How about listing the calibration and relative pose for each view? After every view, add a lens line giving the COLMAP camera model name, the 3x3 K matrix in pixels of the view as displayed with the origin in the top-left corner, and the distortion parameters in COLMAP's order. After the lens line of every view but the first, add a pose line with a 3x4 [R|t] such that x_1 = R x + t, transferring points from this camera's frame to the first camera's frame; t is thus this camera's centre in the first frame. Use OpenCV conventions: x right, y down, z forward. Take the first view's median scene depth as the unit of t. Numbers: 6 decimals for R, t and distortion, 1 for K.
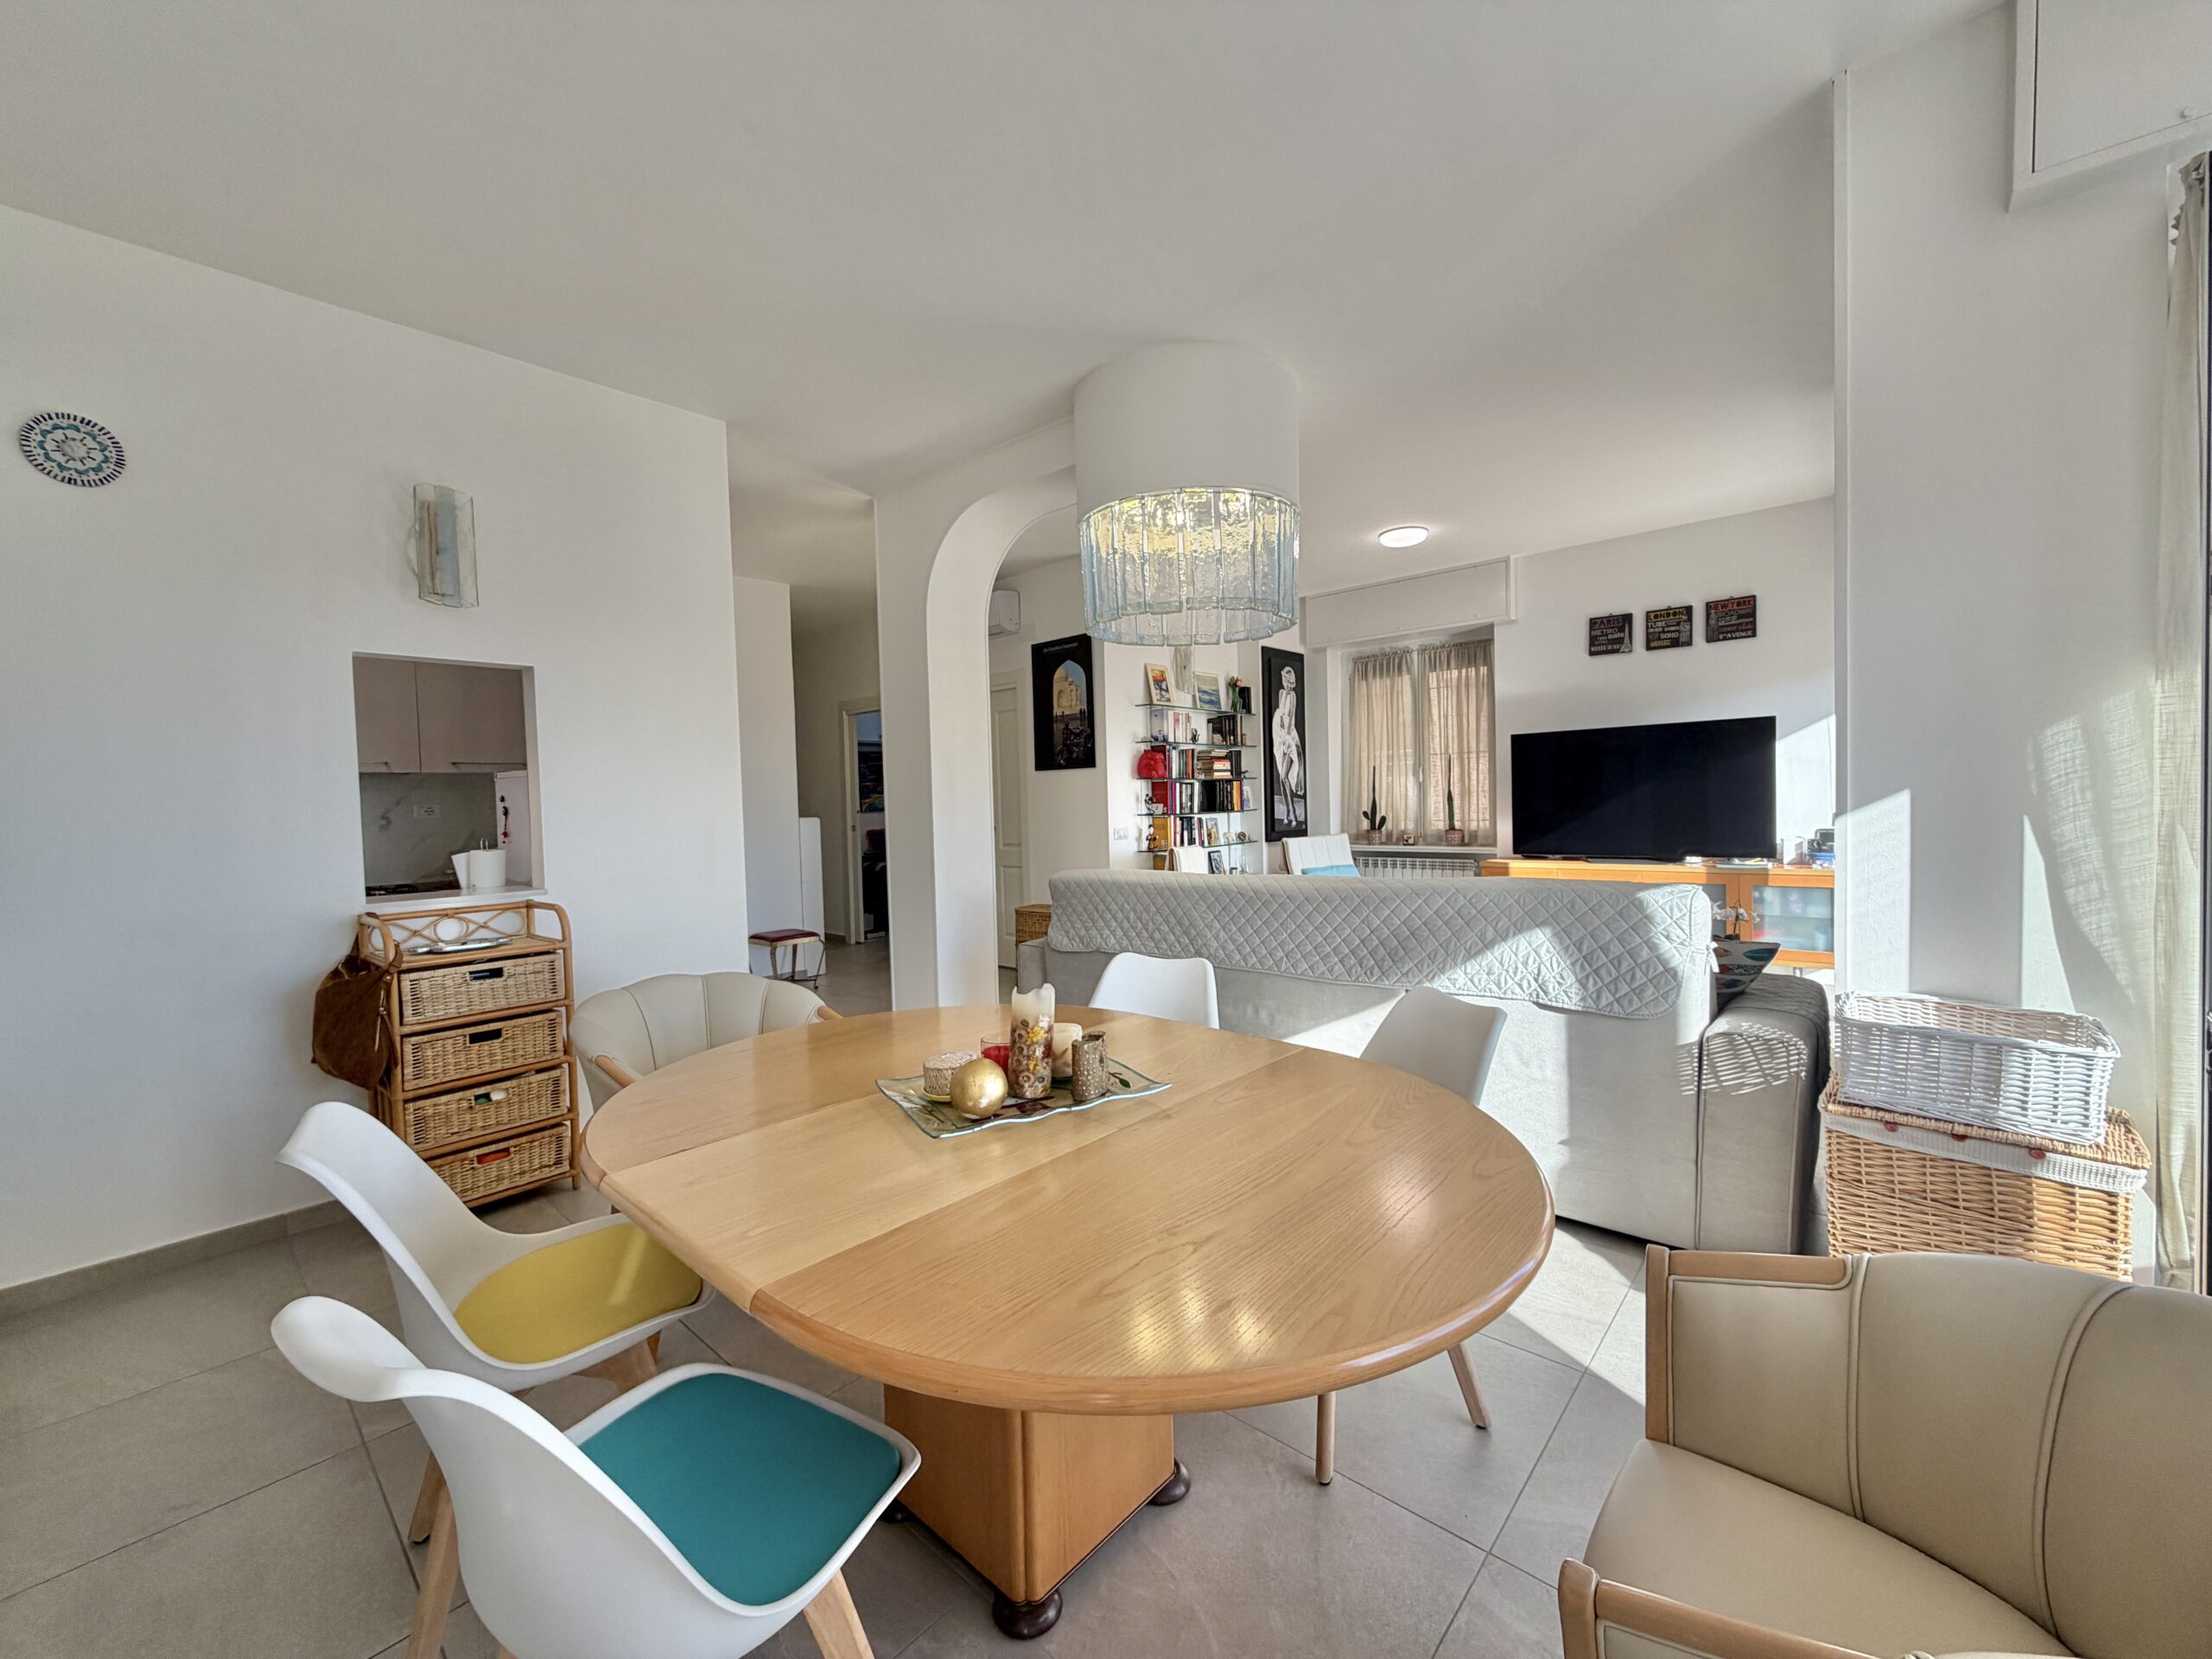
lens RADIAL K [[881.6, 0, 1096.2], [0, 881.6, 828.0], [0, 0, 1]] dist [0.000800, -0.000001]
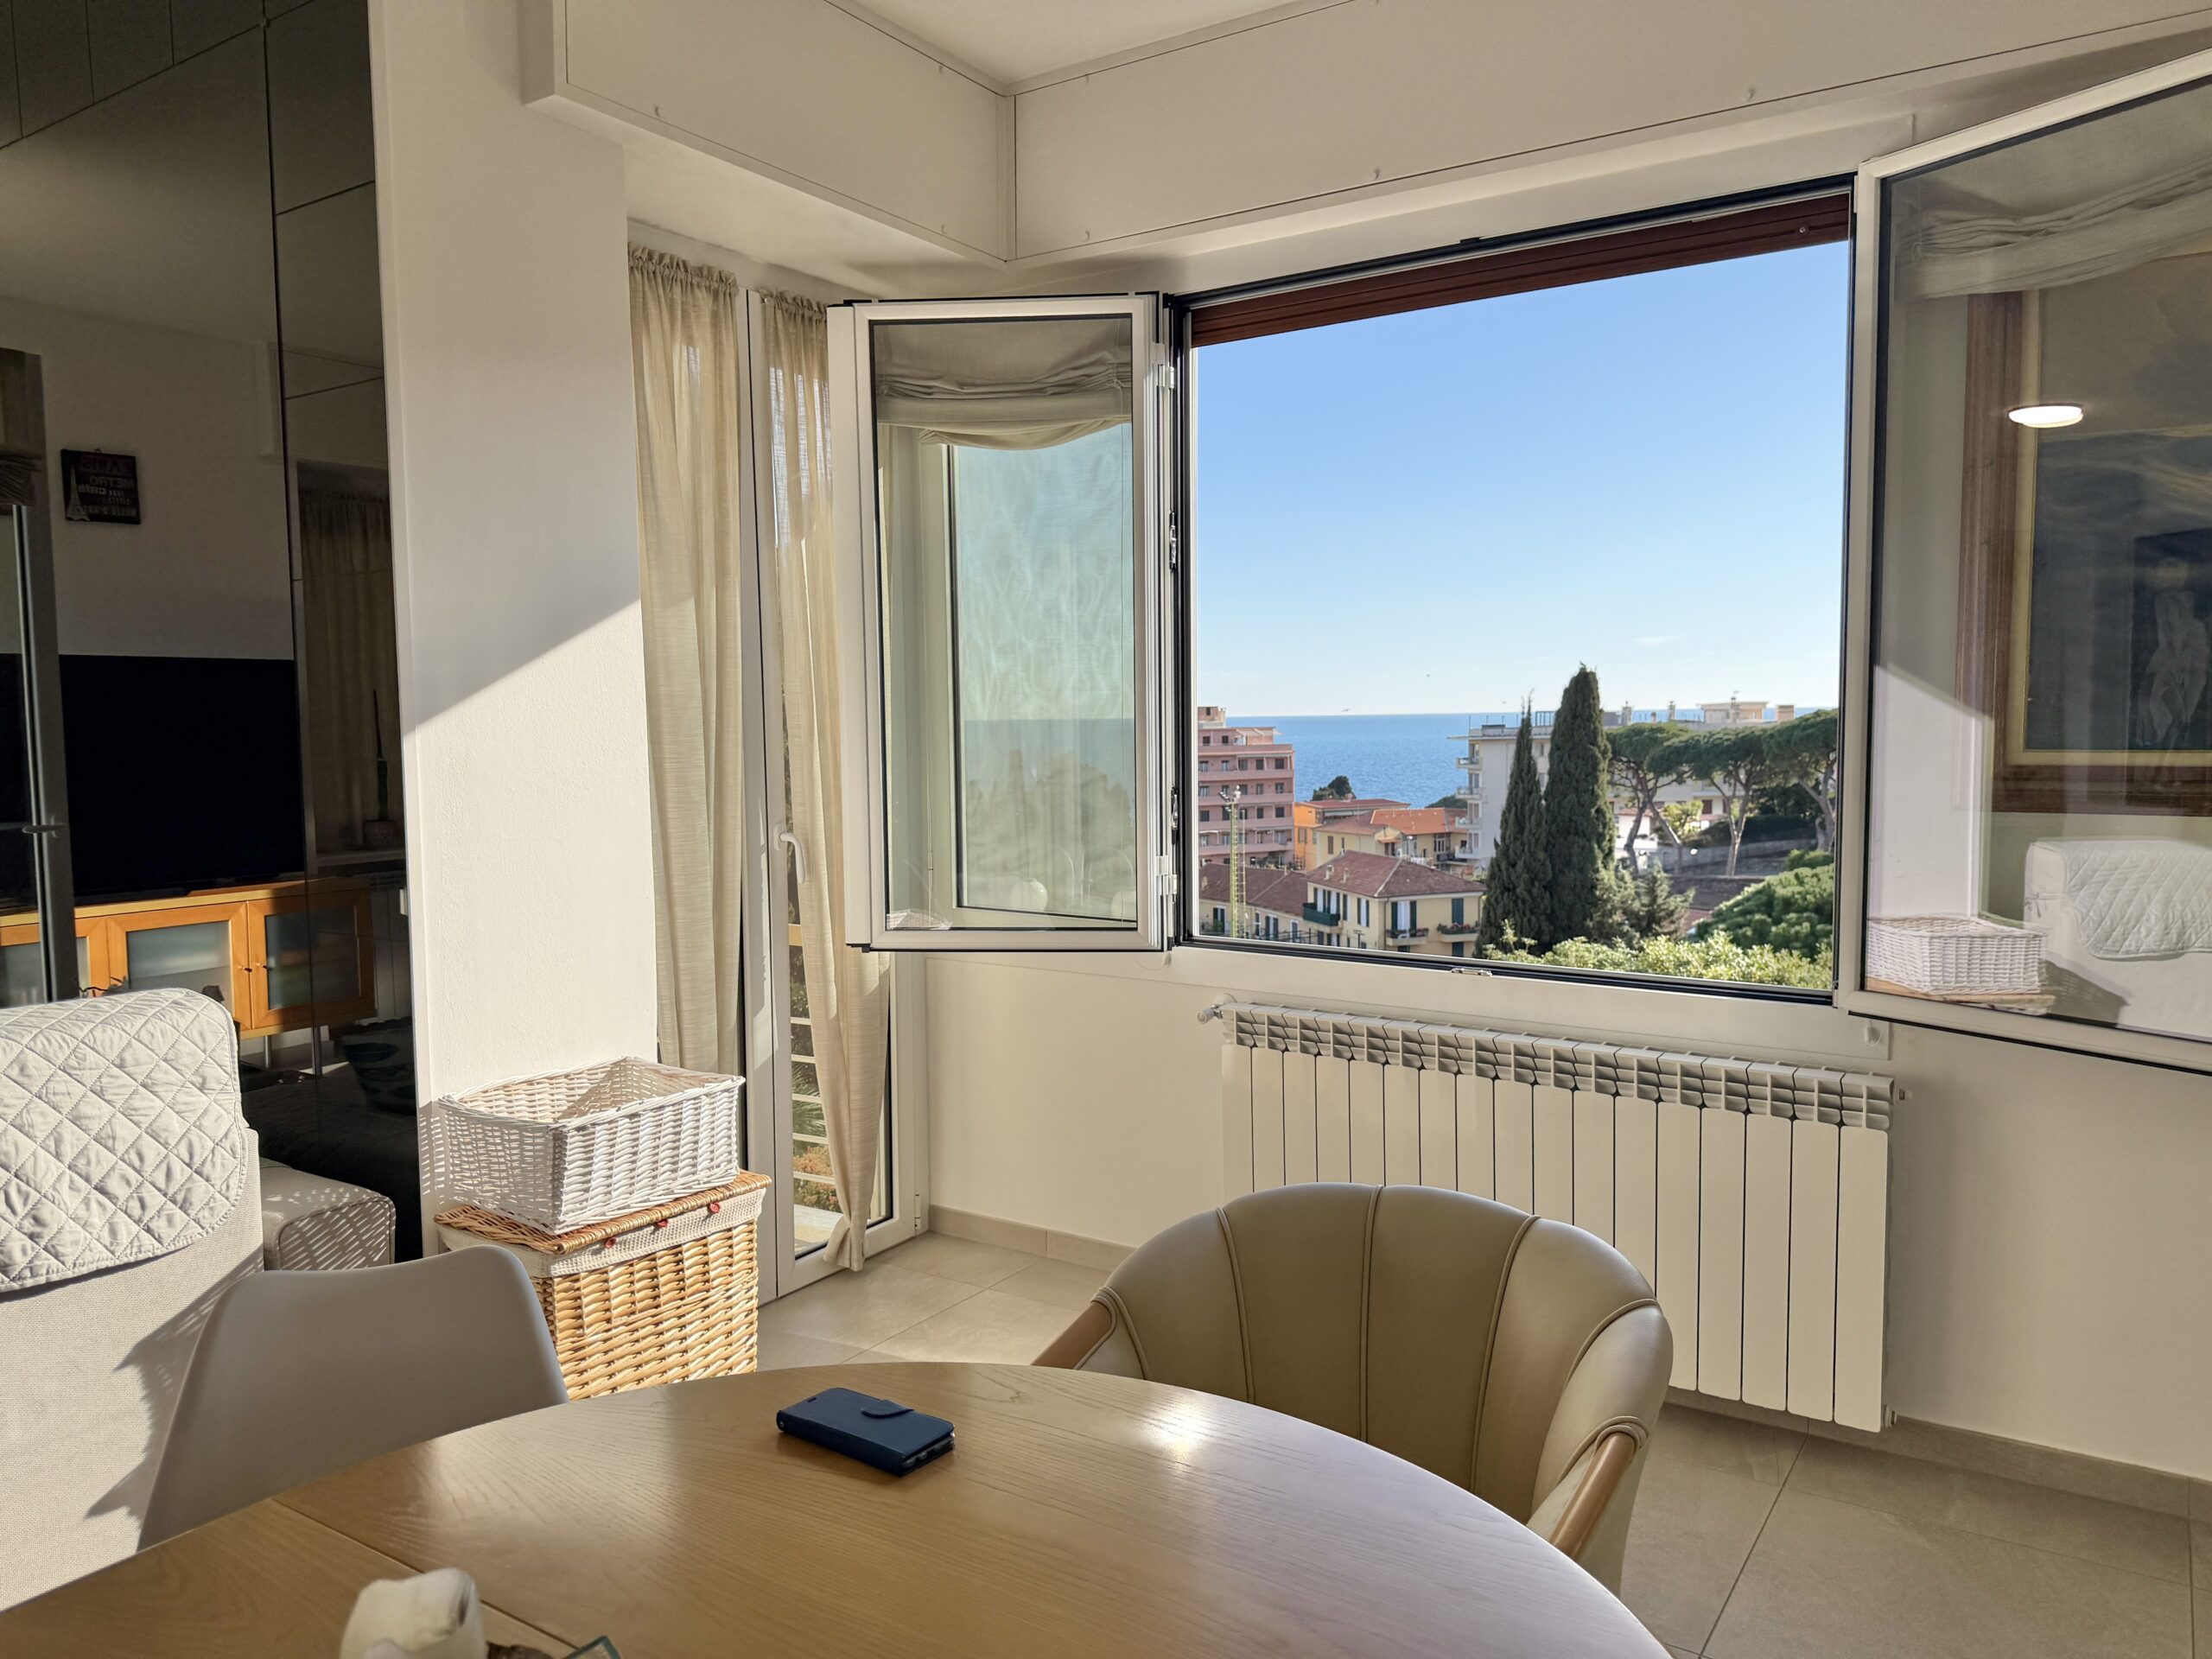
lens RADIAL K [[1553.0, 0, 1106.0], [0, 1553.0, 829.5], [0, 0, 1]] dist [0.125239, -0.183391]
pose [[-0.149085, -0.044205, 0.987836, -0.157942], [0.049000, 0.997443, 0.052030, -0.023514], [-0.987610, 0.056160, -0.146538, 0.217361]]
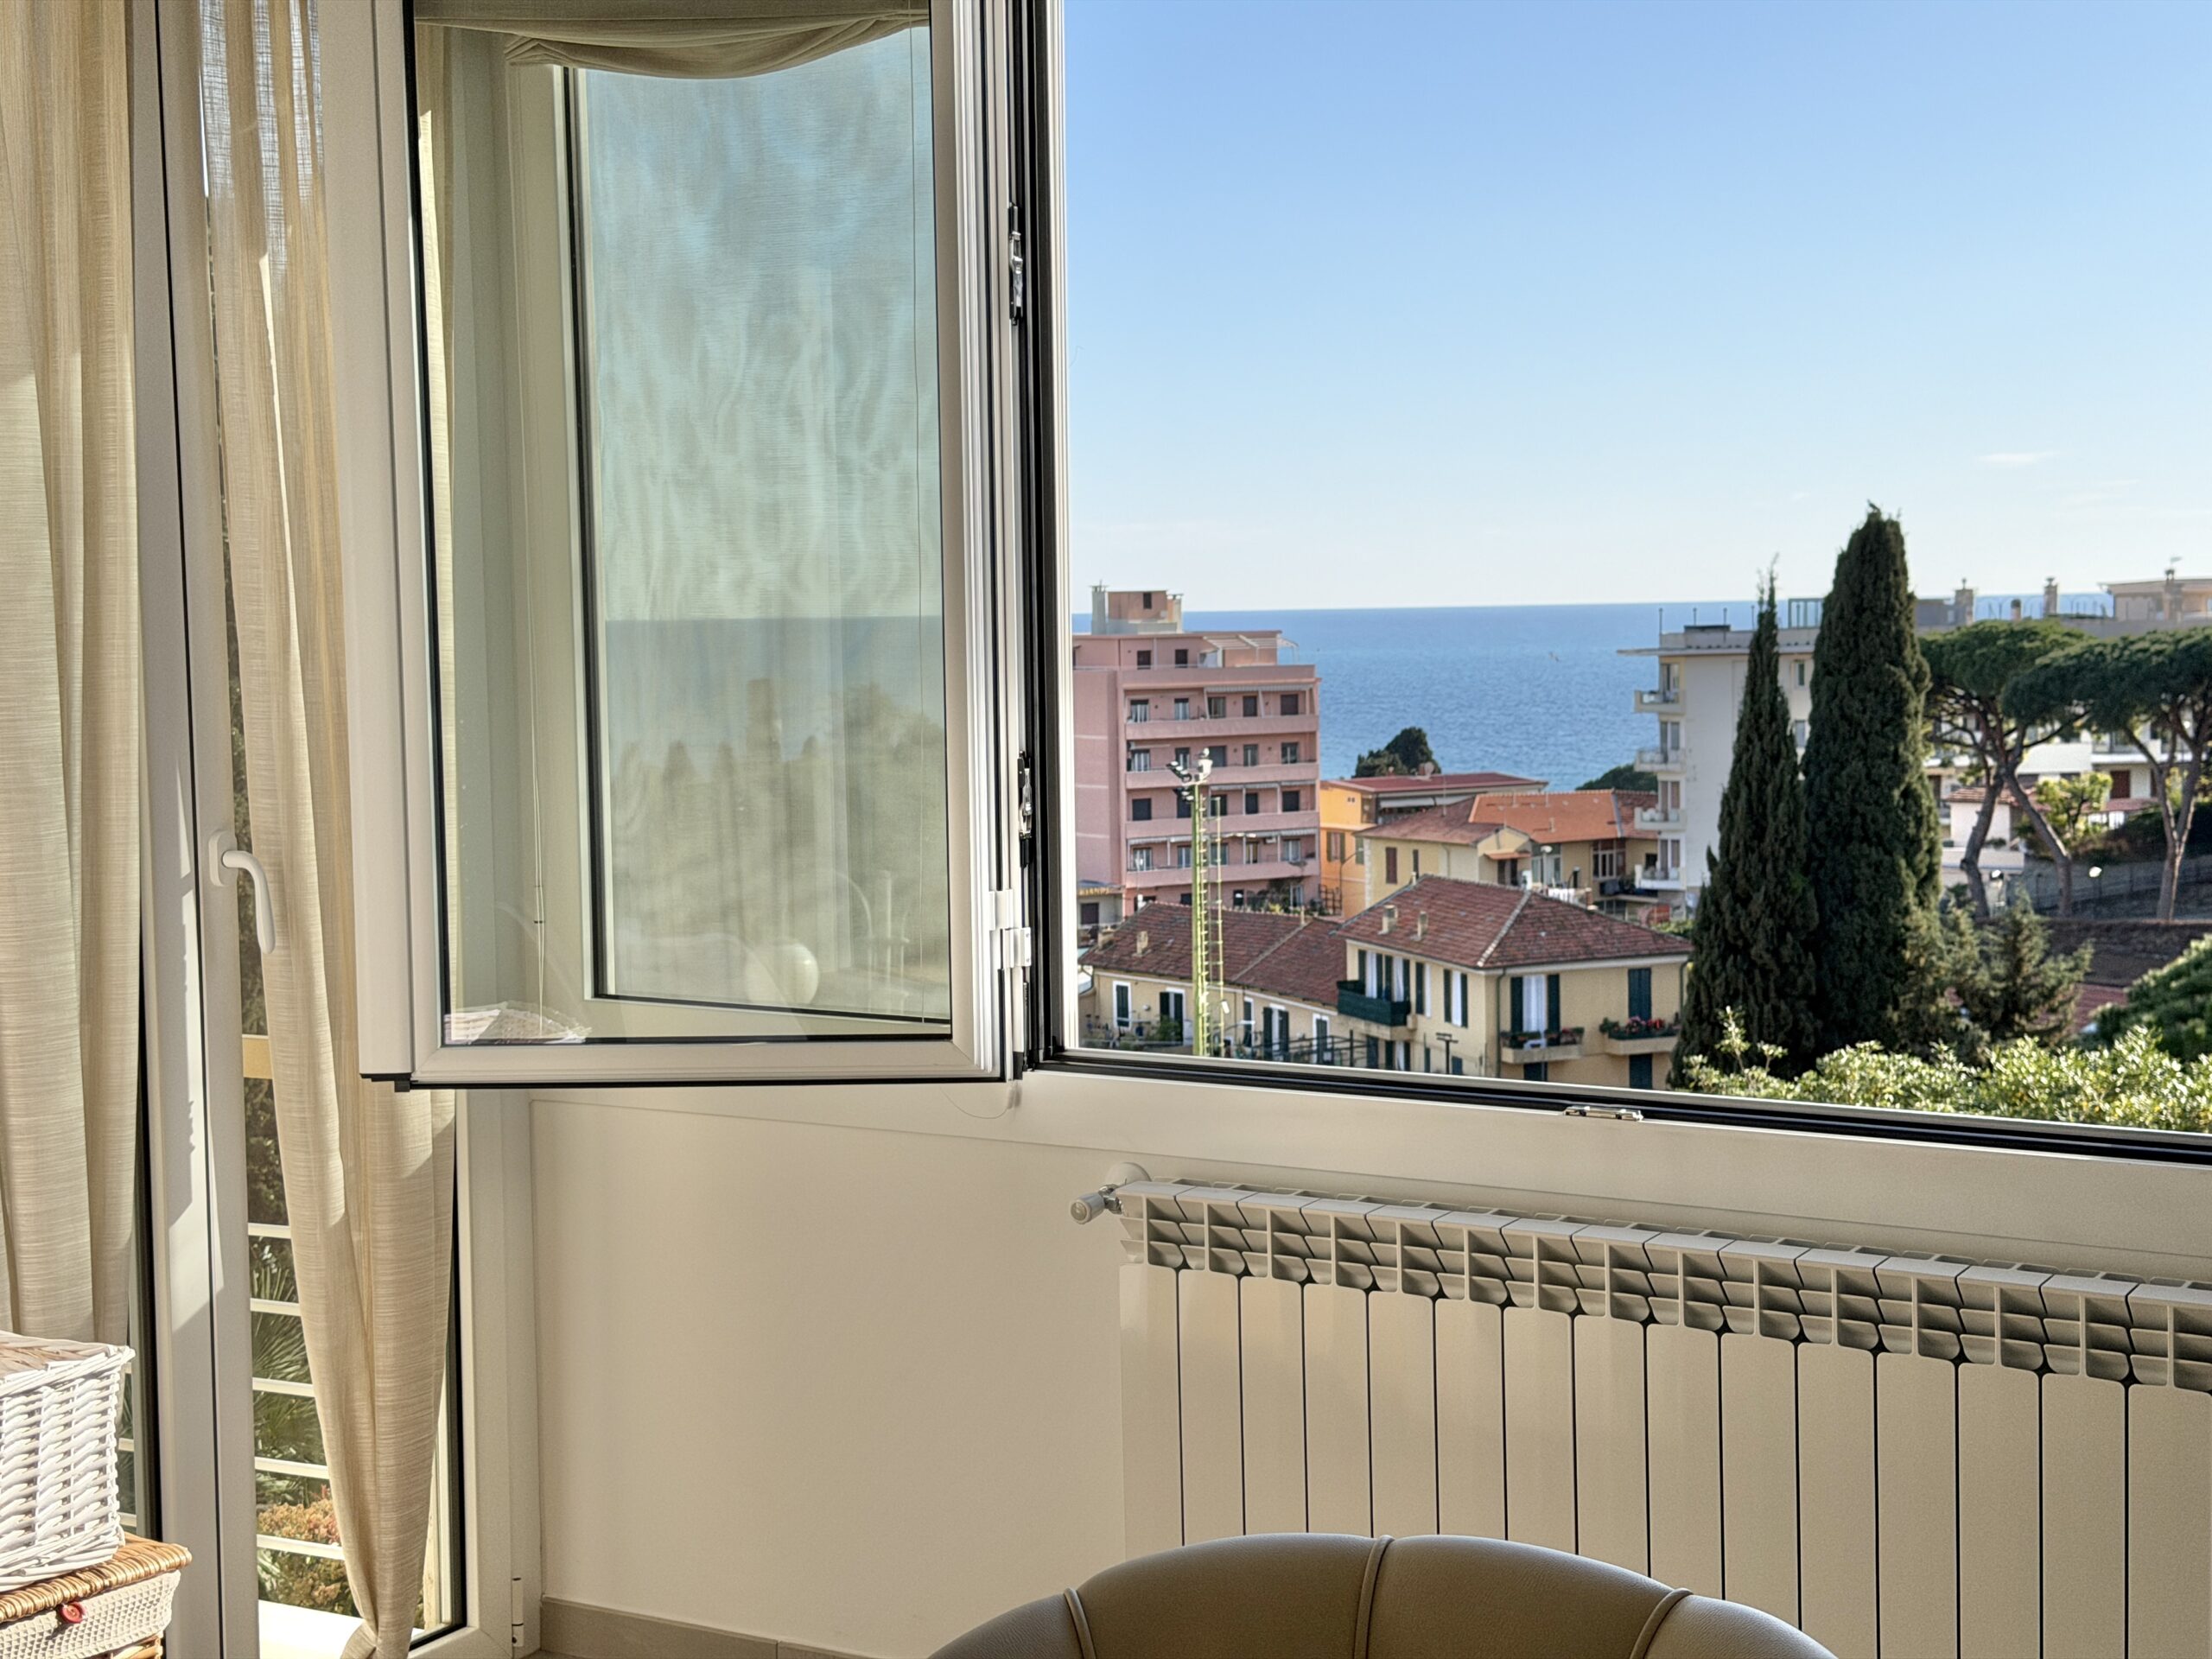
lens RADIAL K [[3104.1, 0, 1106.0], [0, 3104.1, 829.5], [0, 0, 1]] dist [0.106252, -0.025086]
pose [[-0.199830, -0.040352, 0.978999, -0.160818], [0.054314, 0.997159, 0.052187, -0.023025], [-0.978324, 0.063602, -0.197070, 0.206386]]
